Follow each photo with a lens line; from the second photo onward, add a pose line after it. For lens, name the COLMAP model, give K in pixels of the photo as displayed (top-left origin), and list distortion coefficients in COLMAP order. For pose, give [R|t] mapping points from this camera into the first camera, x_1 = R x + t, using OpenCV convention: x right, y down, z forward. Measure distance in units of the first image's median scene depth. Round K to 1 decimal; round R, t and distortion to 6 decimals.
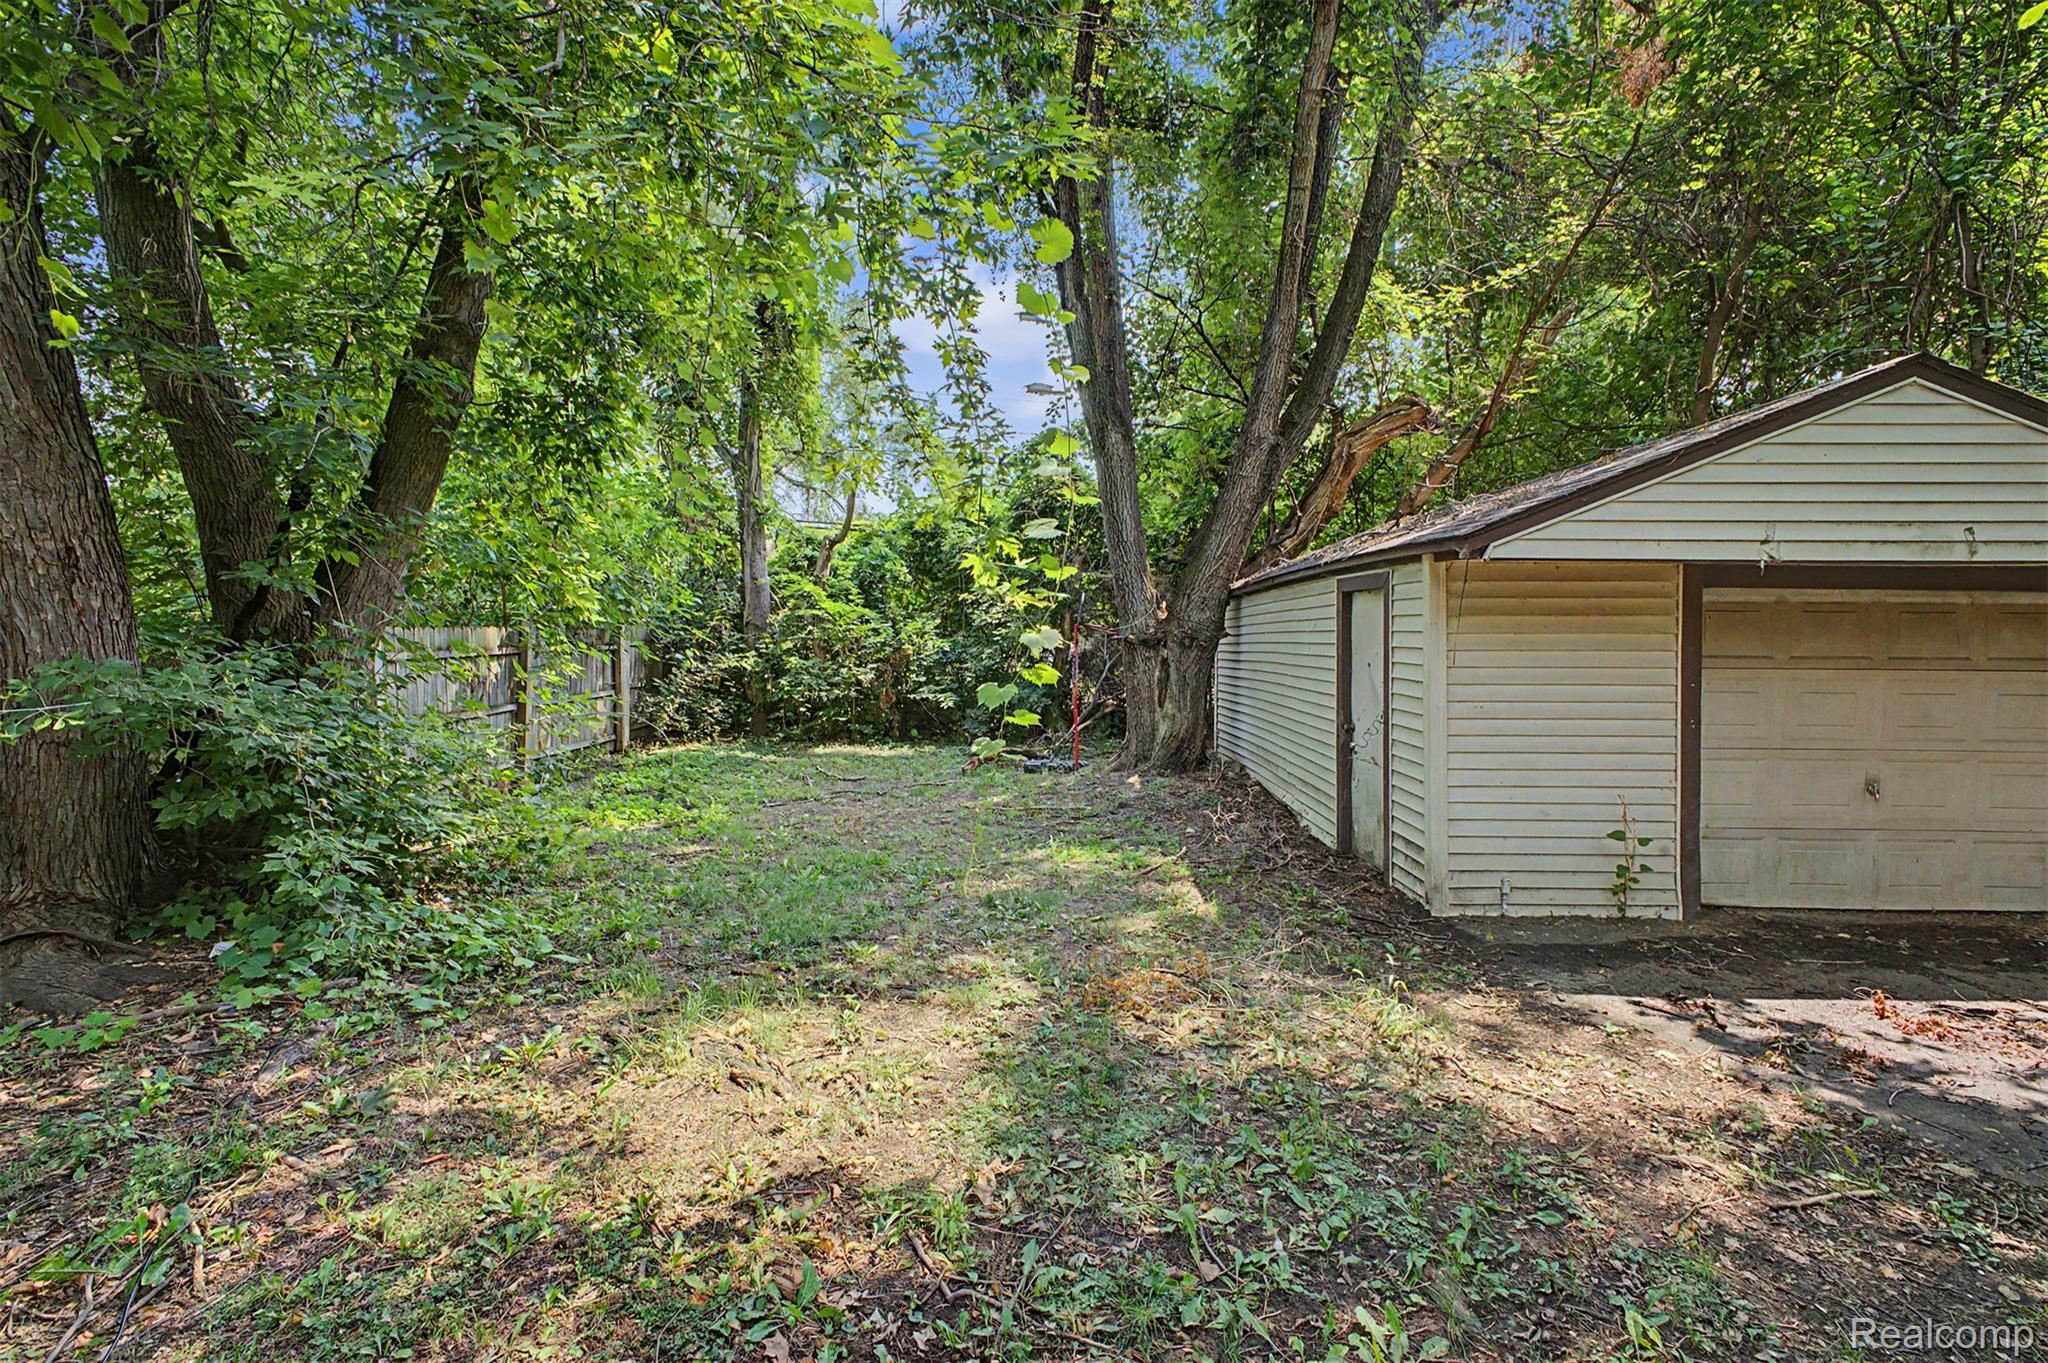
lens RADIAL K [[880.2, 0, 1025.7], [0, 880.2, 634.3], [0, 0, 1]] dist [0.002100, 0.000286]
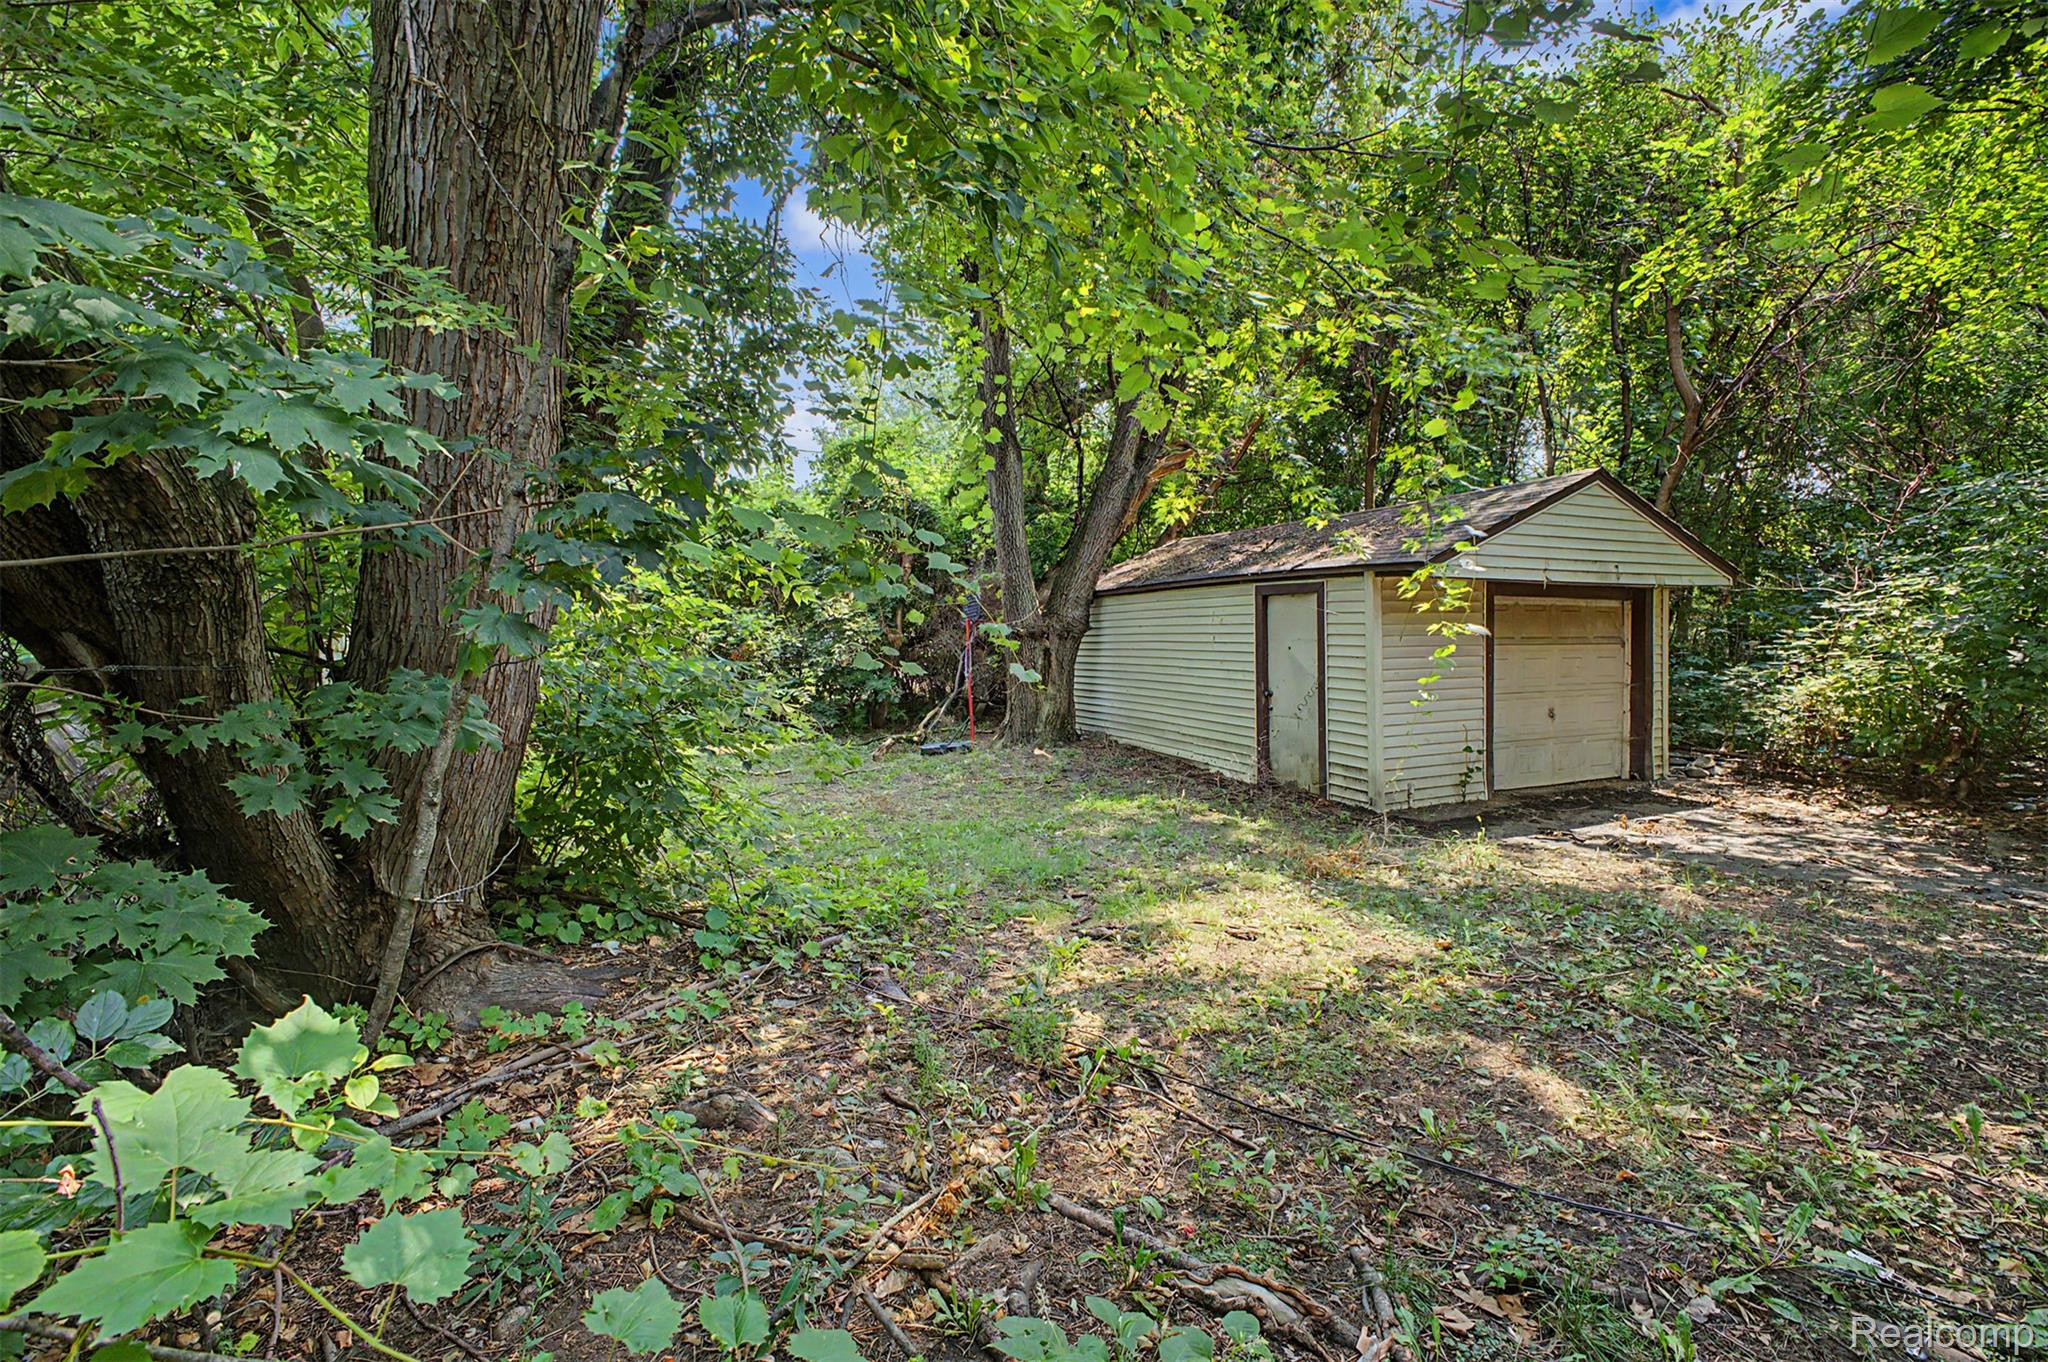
lens RADIAL K [[880.2, 0, 1025.7], [0, 880.2, 633.8], [0, 0, 1]] dist [0.002100, 0.000286]
pose [[0.895385, -0.009607, 0.445190, -0.734605], [0.007955, 0.999953, 0.005580, 0.001253], [-0.445223, -0.001454, 0.895419, -0.077598]]
